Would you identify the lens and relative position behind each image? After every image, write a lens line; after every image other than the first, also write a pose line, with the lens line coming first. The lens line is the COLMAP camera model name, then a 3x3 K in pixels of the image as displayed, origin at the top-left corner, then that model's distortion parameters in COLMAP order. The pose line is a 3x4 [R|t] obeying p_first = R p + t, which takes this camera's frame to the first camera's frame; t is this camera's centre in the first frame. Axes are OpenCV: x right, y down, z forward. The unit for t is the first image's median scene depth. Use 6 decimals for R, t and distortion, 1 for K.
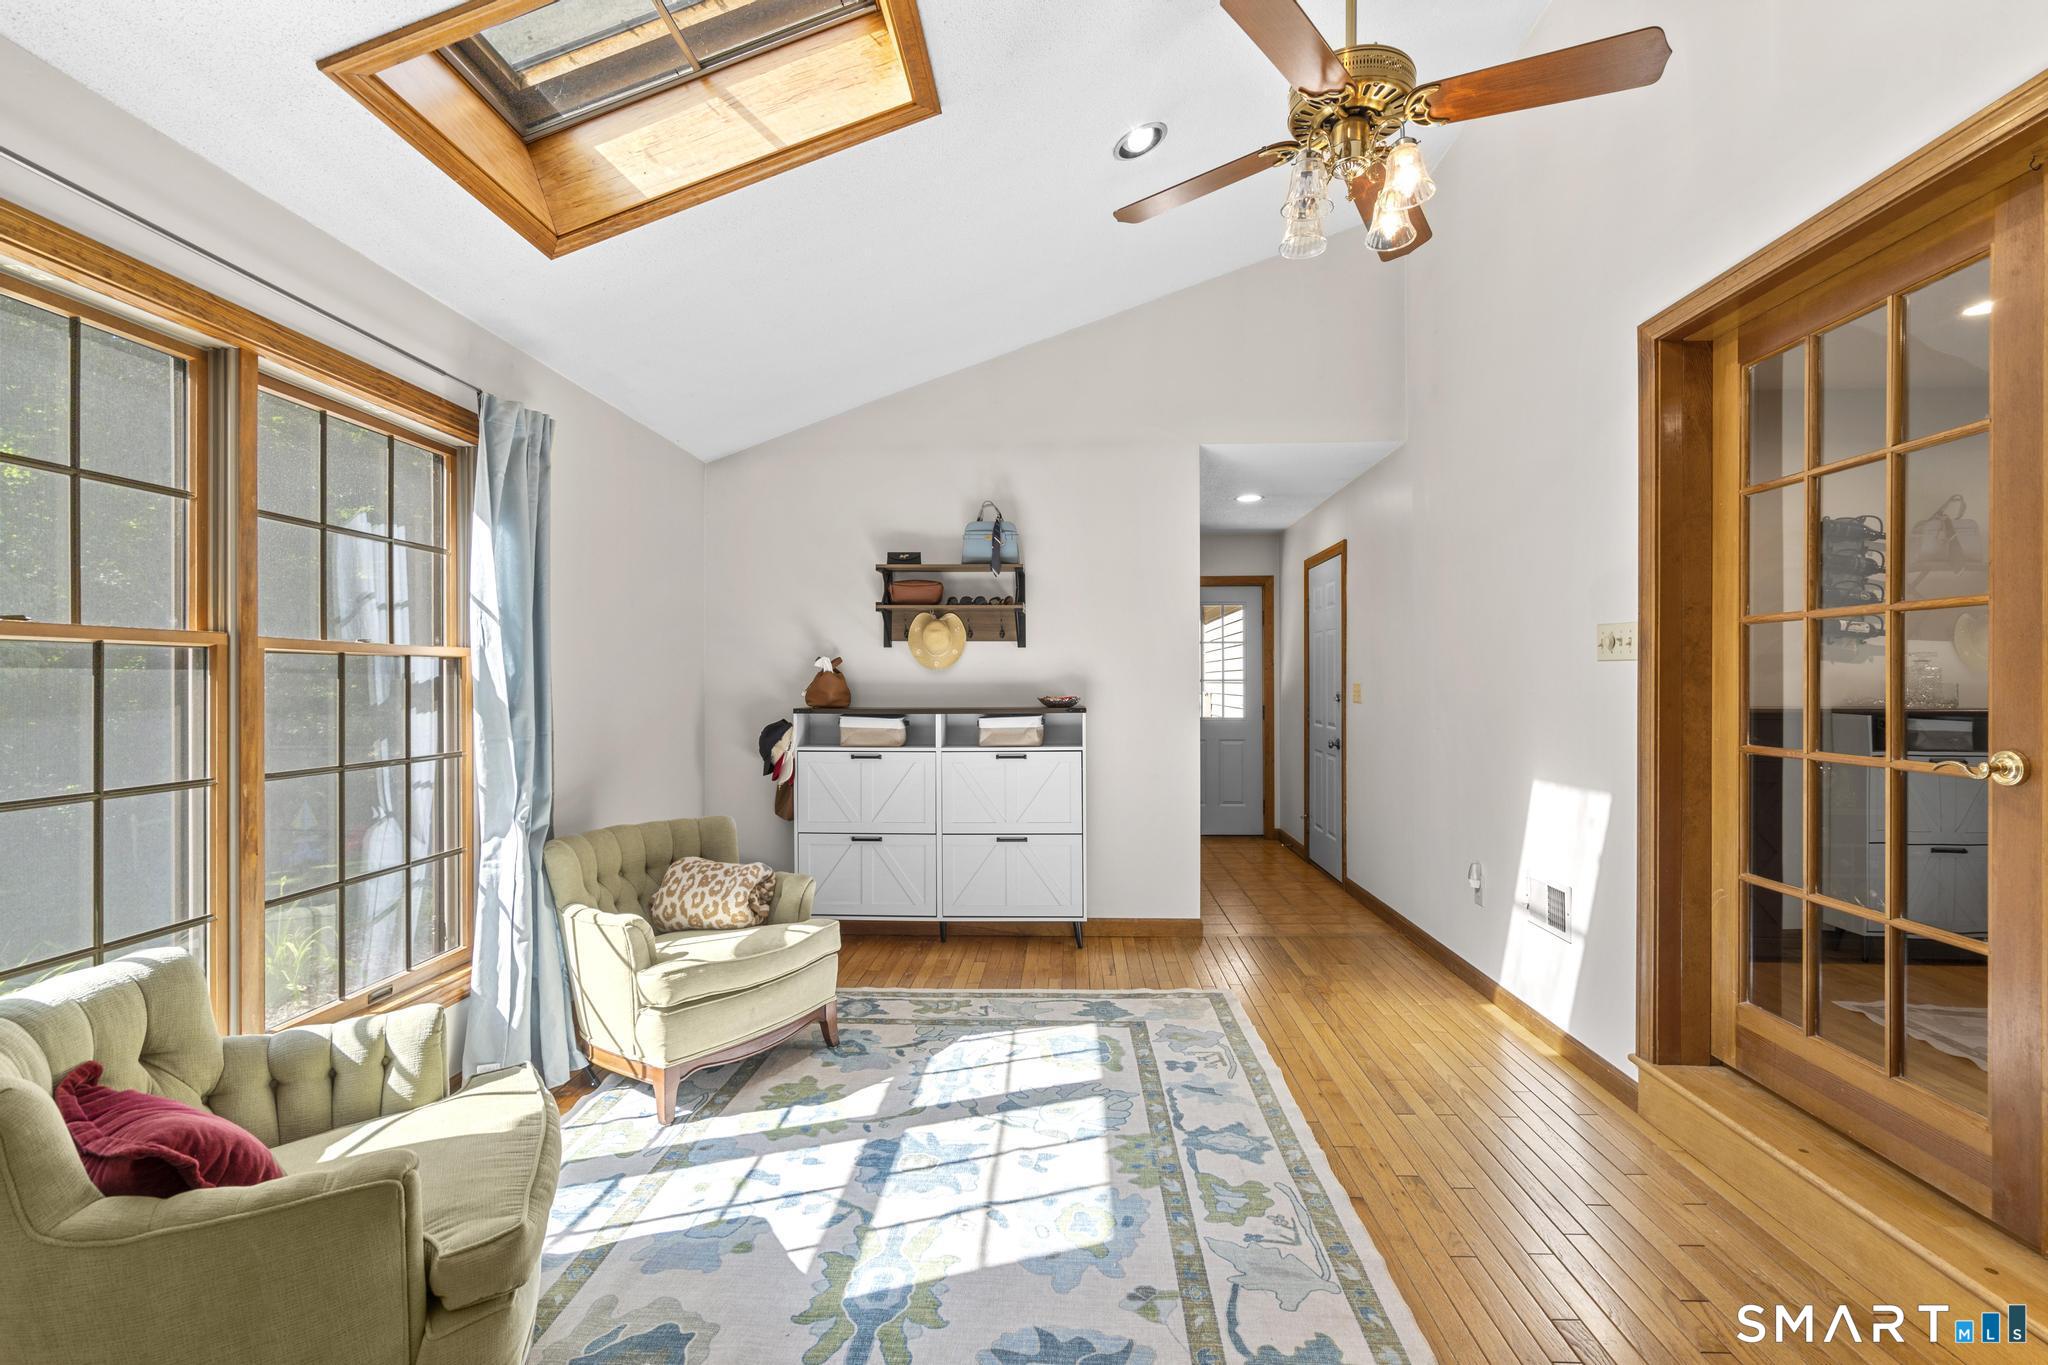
lens RADIAL K [[929.6, 0, 1028.6], [0, 929.6, 683.5], [0, 0, 1]] dist [-0.003364, 0.001792]
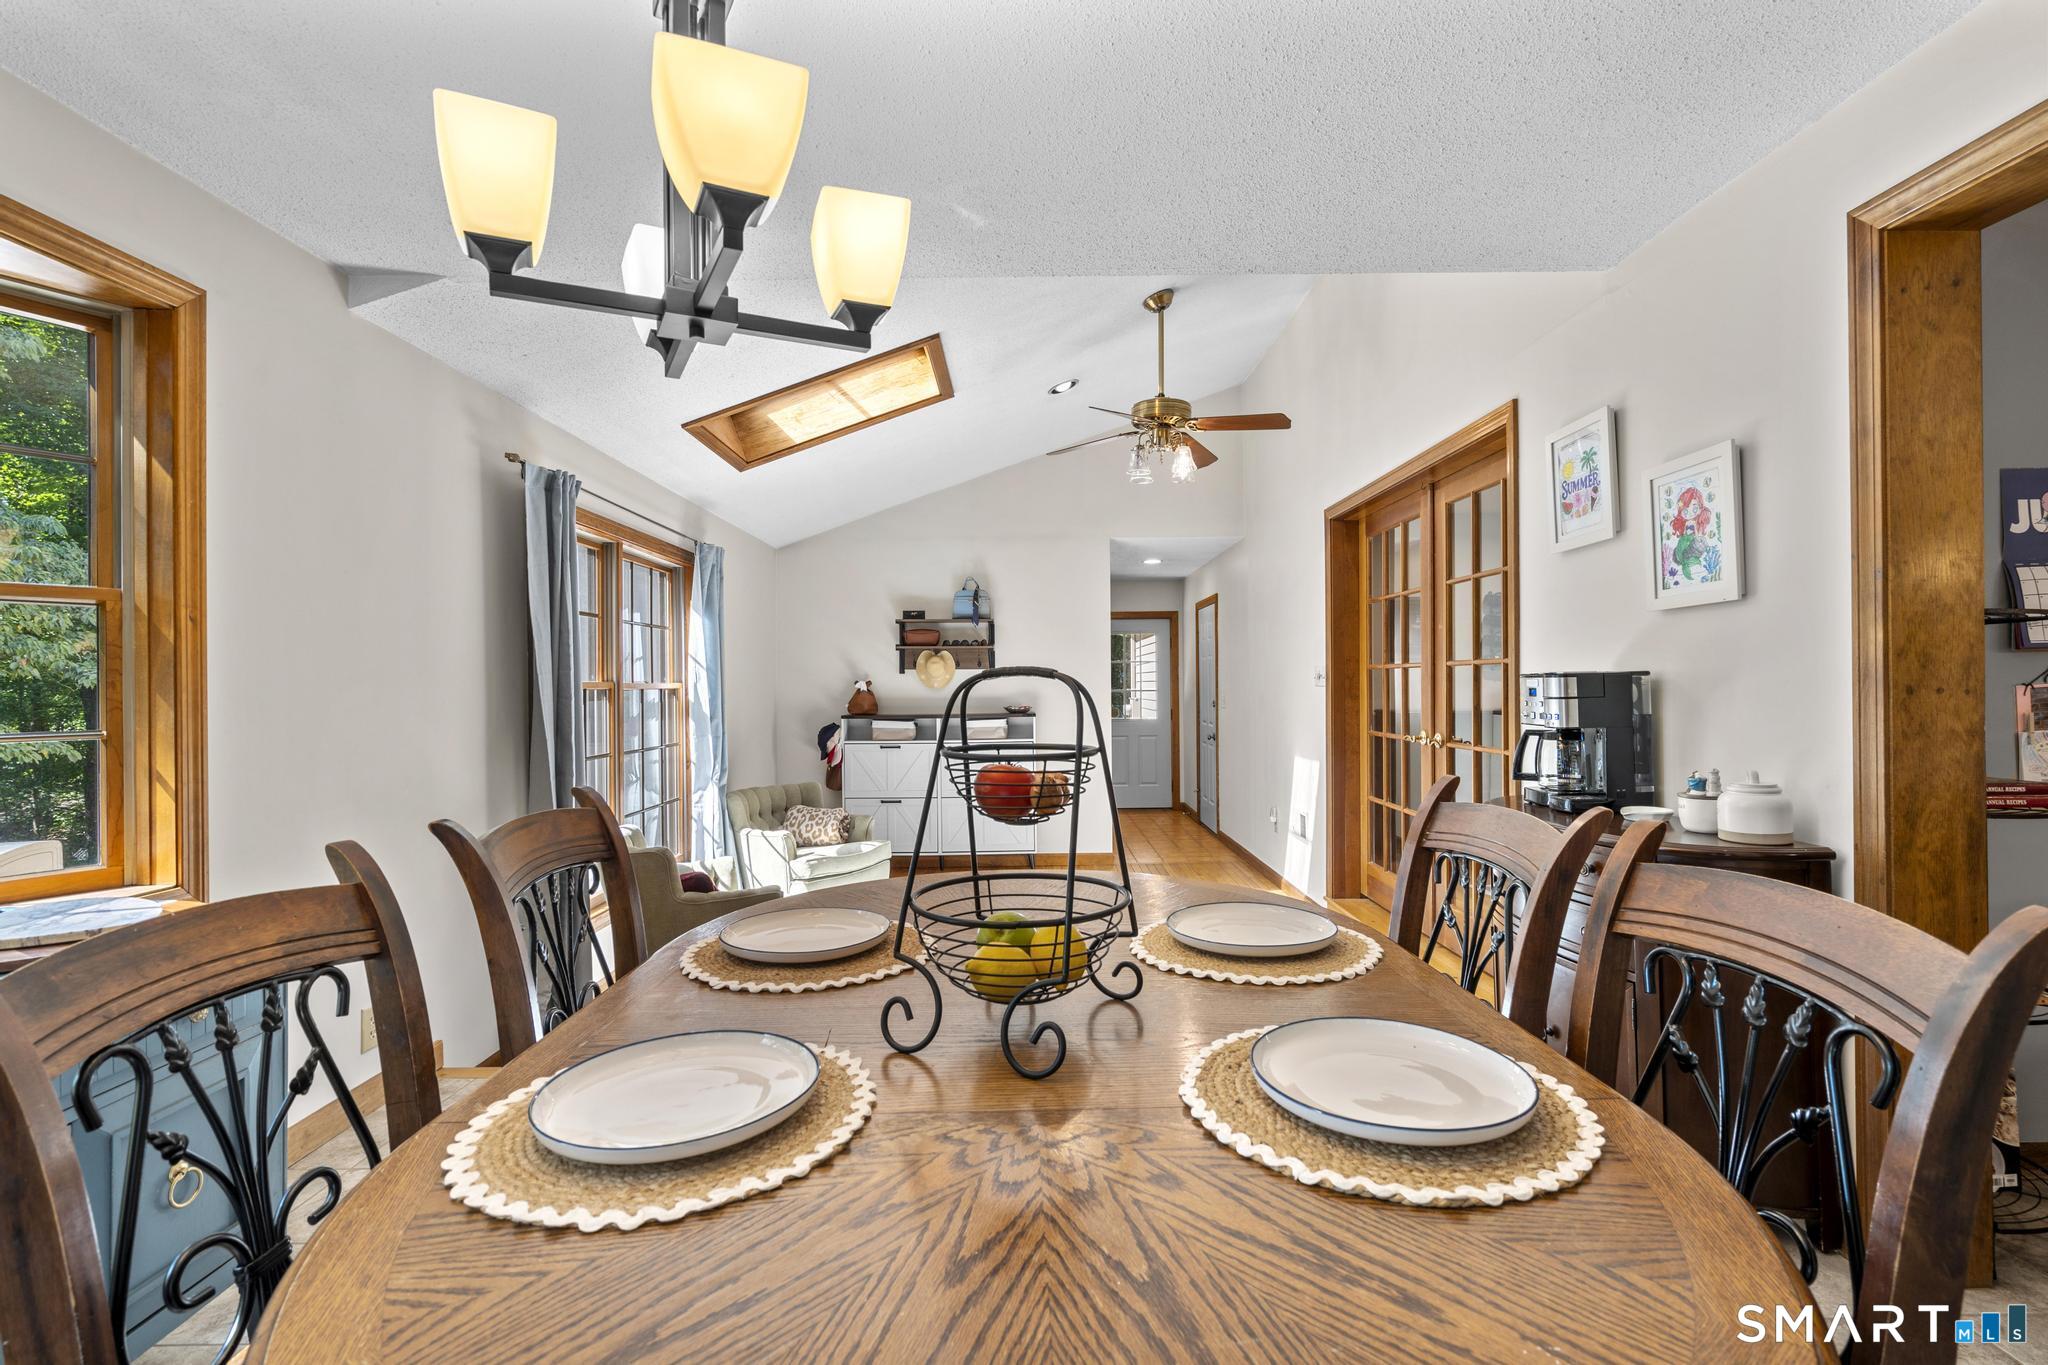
lens RADIAL K [[930.1, 0, 1032.2], [0, 930.1, 682.2], [0, 0, 1]] dist [-0.001489, -0.000011]
pose [[0.998554, -0.006657, 0.053343, -0.033923], [0.006815, 0.999973, -0.002780, -0.028497], [-0.053323, 0.003140, 0.998572, -0.717061]]
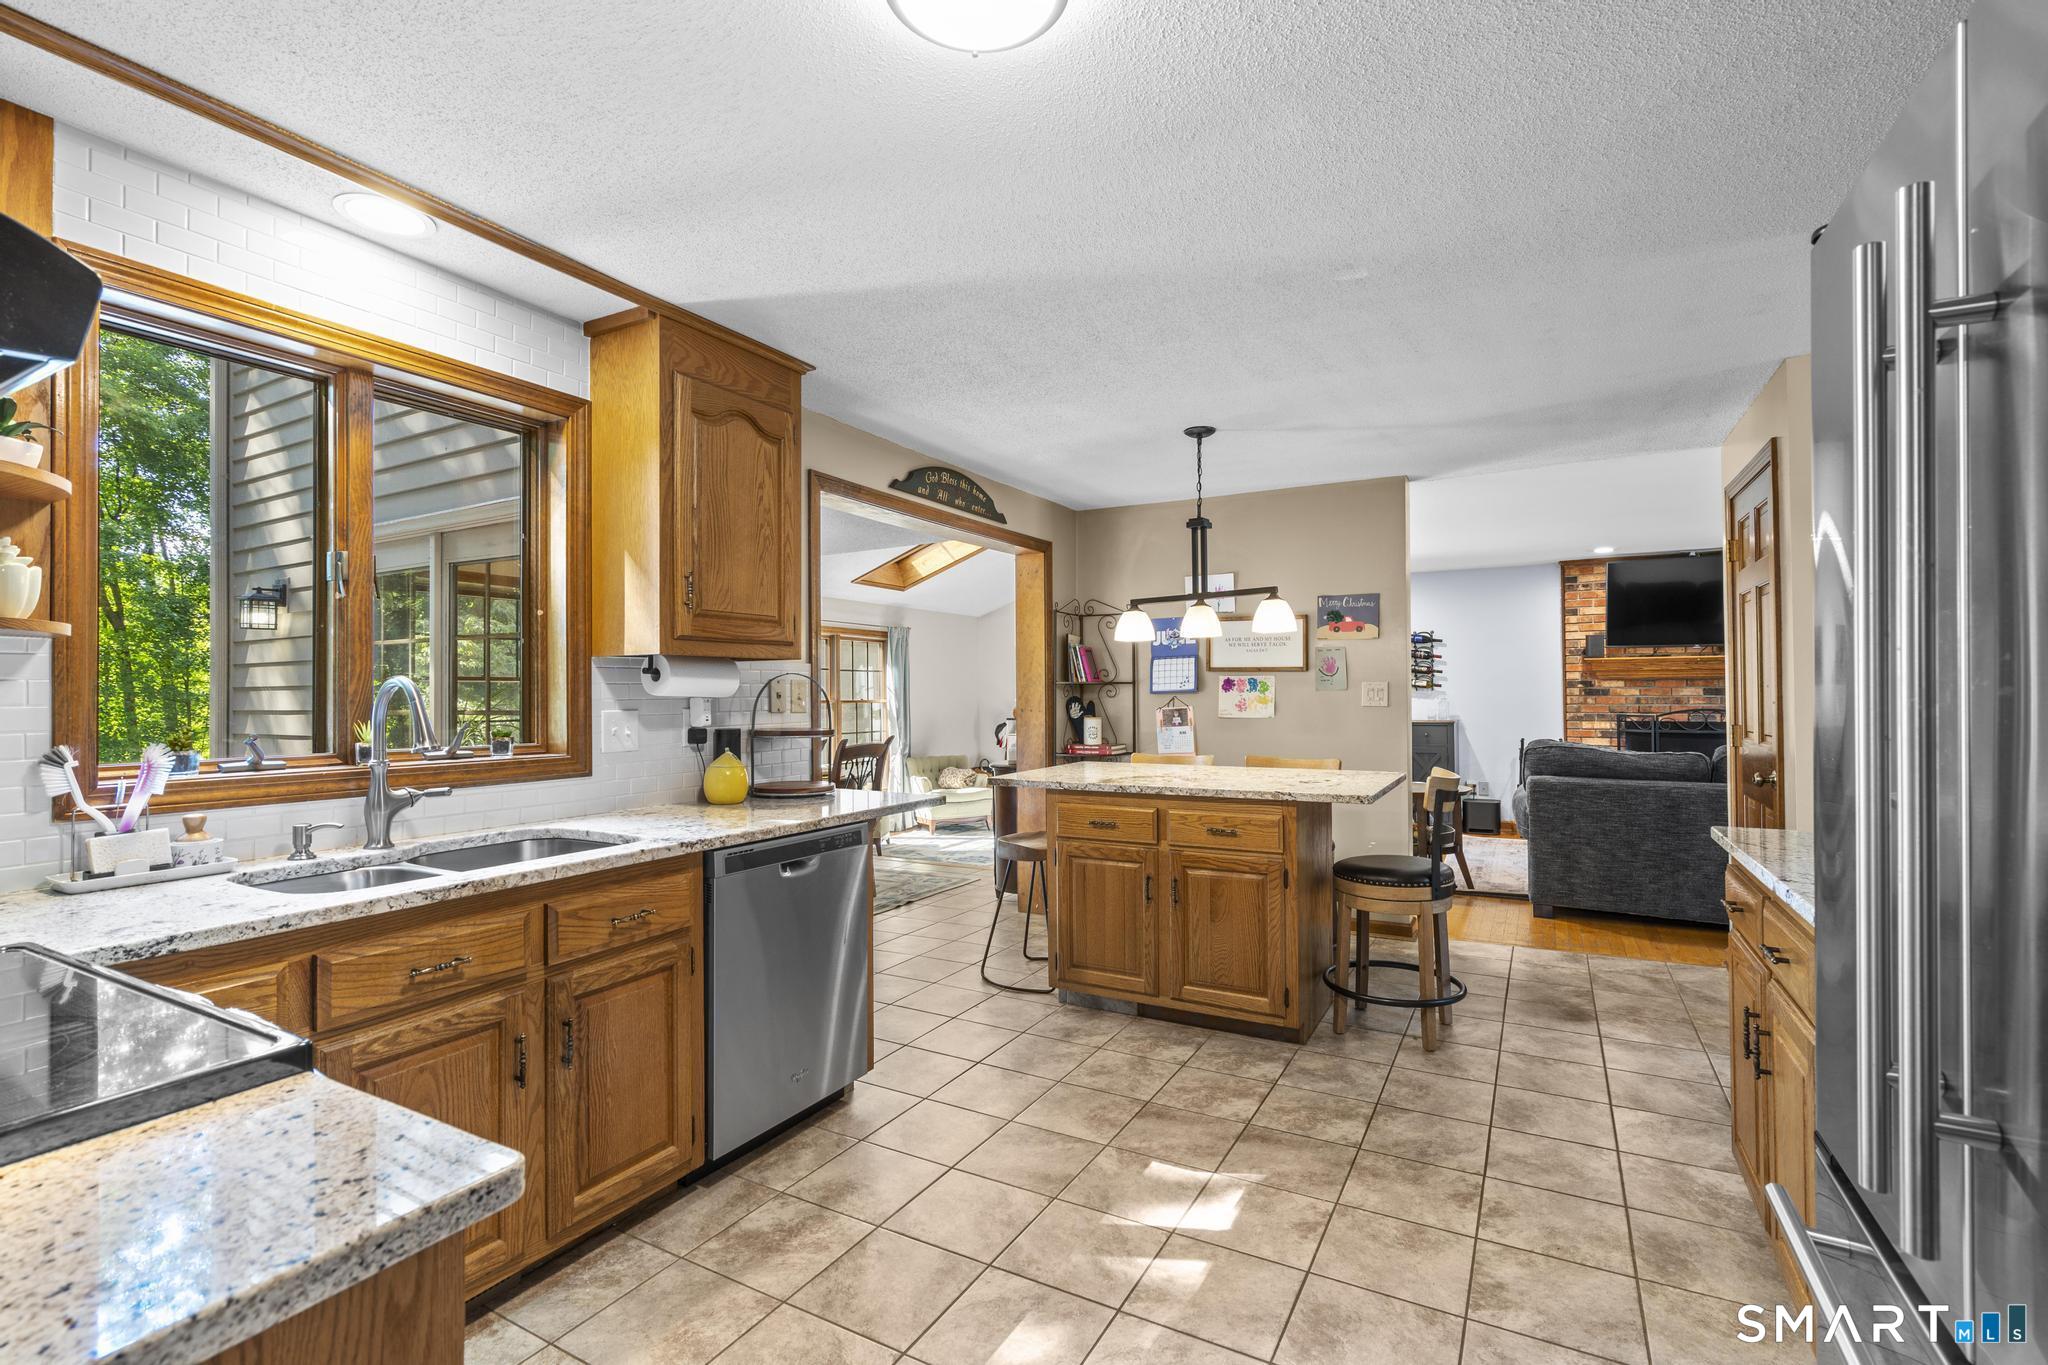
lens RADIAL K [[910.9, 0, 1022.2], [0, 910.9, 686.2], [0, 0, 1]] dist [-0.002036, 0.000013]
pose [[0.893188, -0.010026, -0.449571, 1.215663], [0.007746, 0.999946, -0.006910, -0.056069], [0.449616, 0.002689, 0.893218, -1.598884]]
